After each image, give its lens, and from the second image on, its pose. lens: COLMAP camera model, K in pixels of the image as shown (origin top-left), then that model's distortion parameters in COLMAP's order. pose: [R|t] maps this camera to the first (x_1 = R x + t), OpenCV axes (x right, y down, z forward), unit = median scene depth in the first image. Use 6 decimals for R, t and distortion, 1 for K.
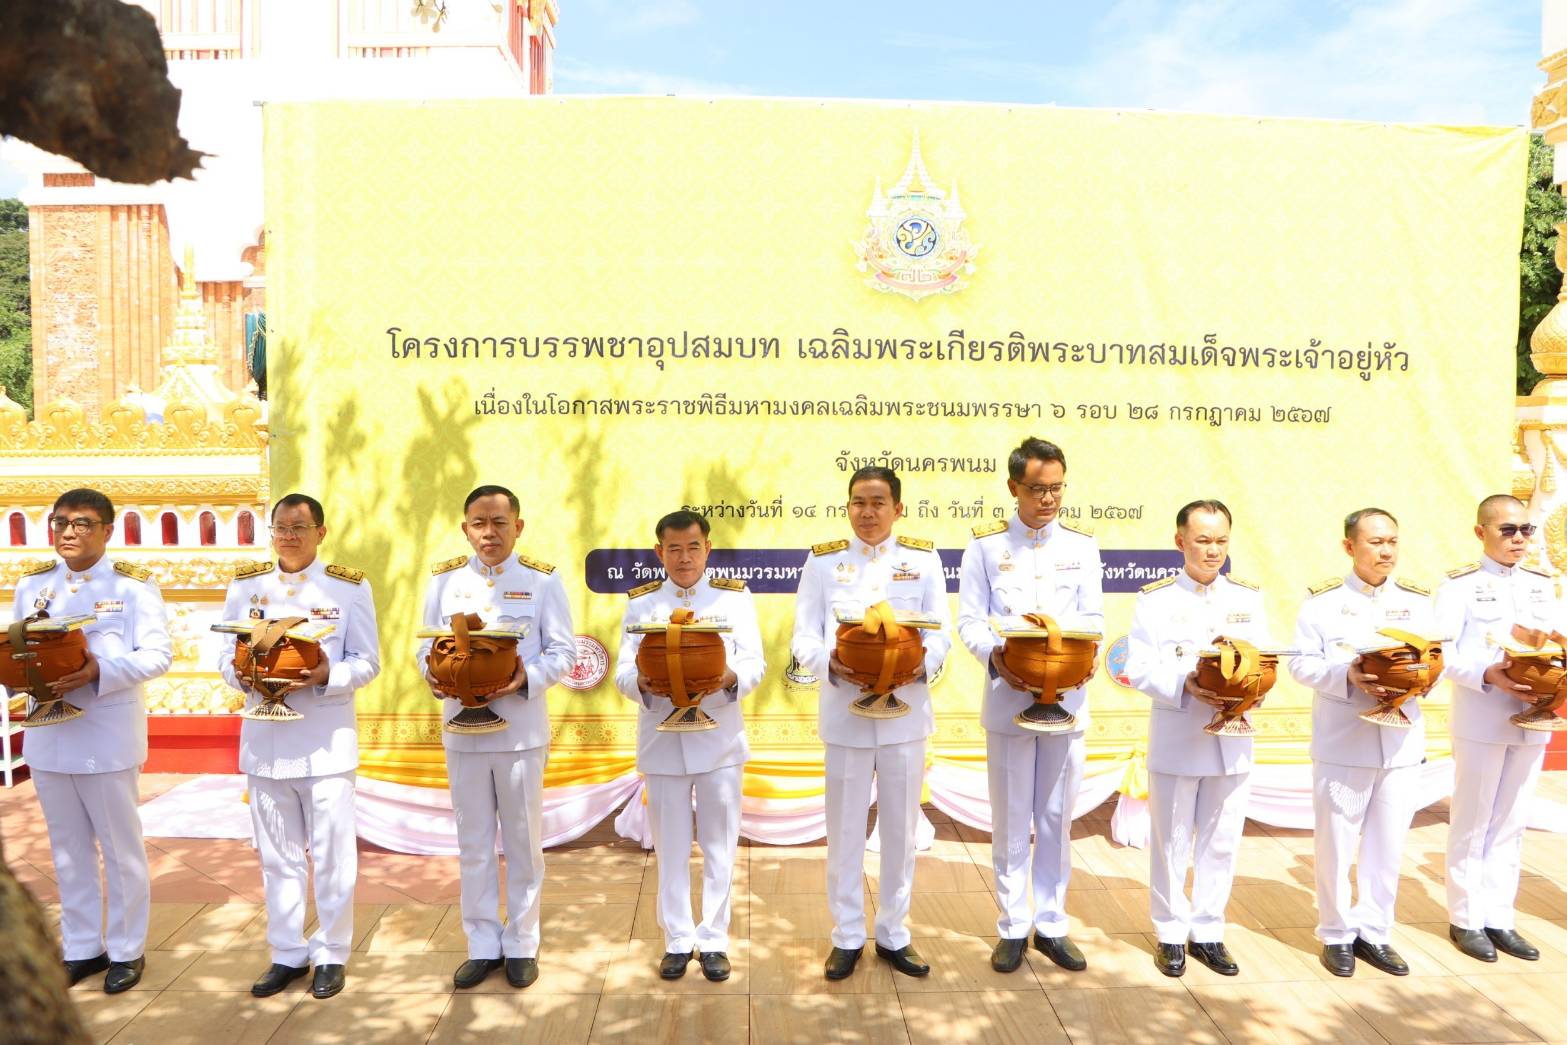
lens RADIAL K [[1302.1, 0, 809.9], [0, 1302.1, 529.7], [0, 0, 1]] dist [-0.191827, 0.182599]
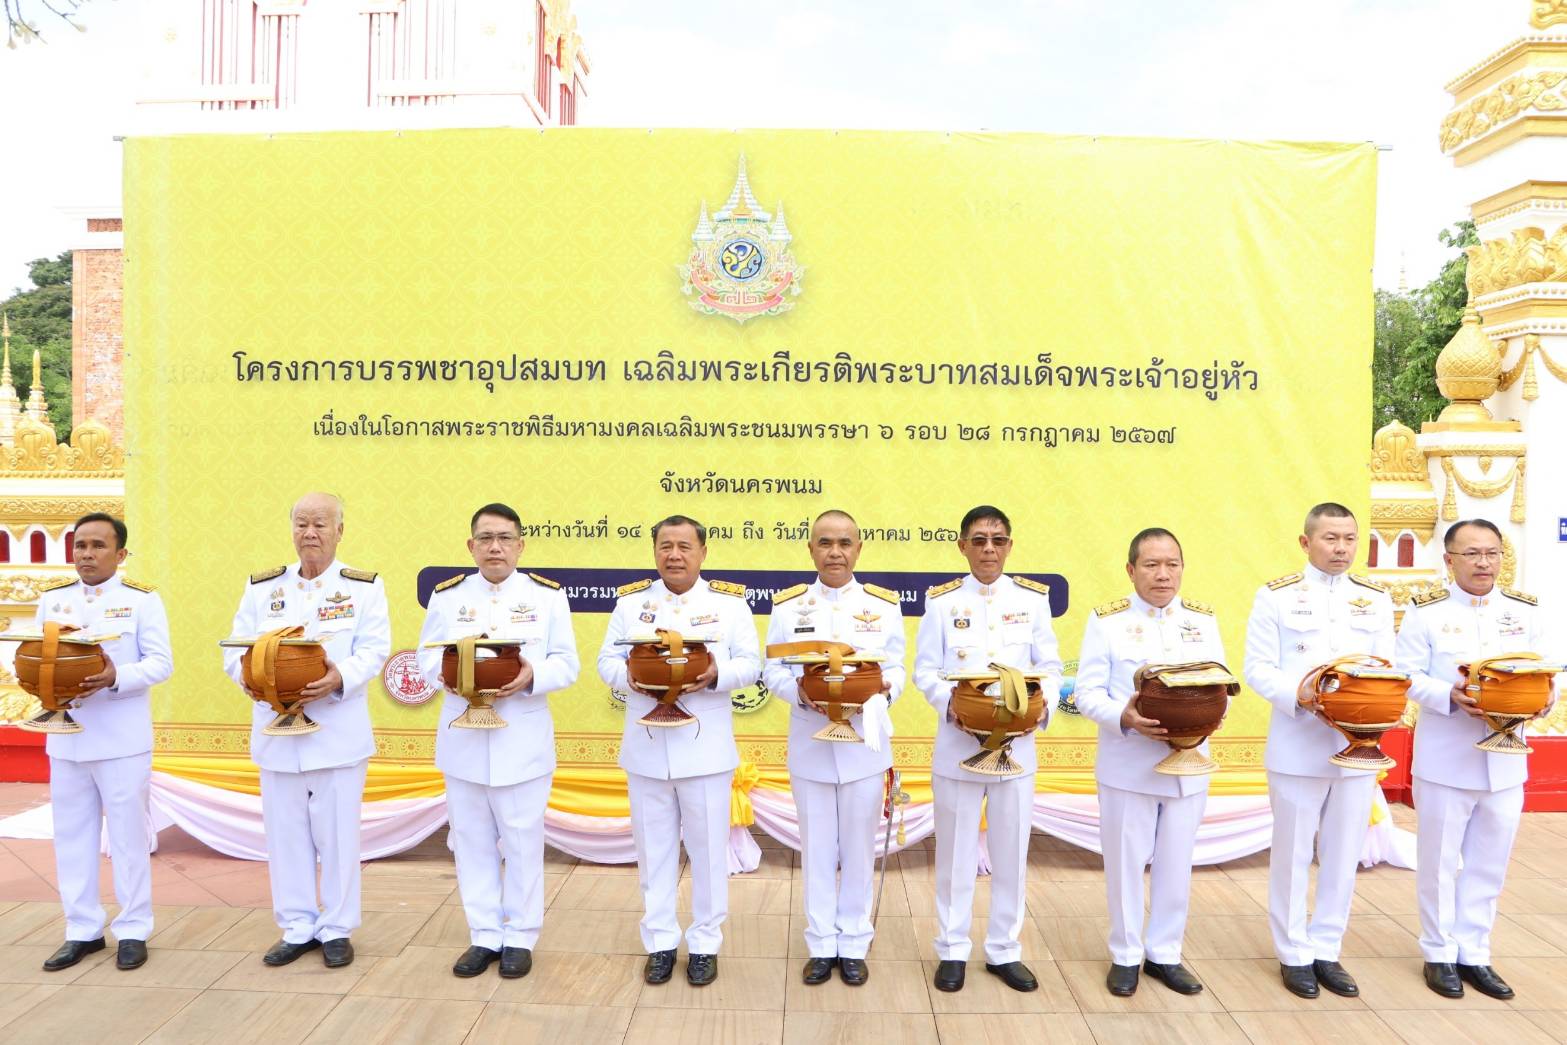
lens RADIAL K [[1303.9, 0, 820.3], [0, 1303.9, 518.7], [0, 0, 1]] dist [-0.191956, 0.183402]
pose [[0.998391, 0.005455, -0.056446, 0.199471], [-0.007947, 0.998999, -0.044019, 0.018893], [0.056149, 0.044397, 0.997435, 0.004185]]
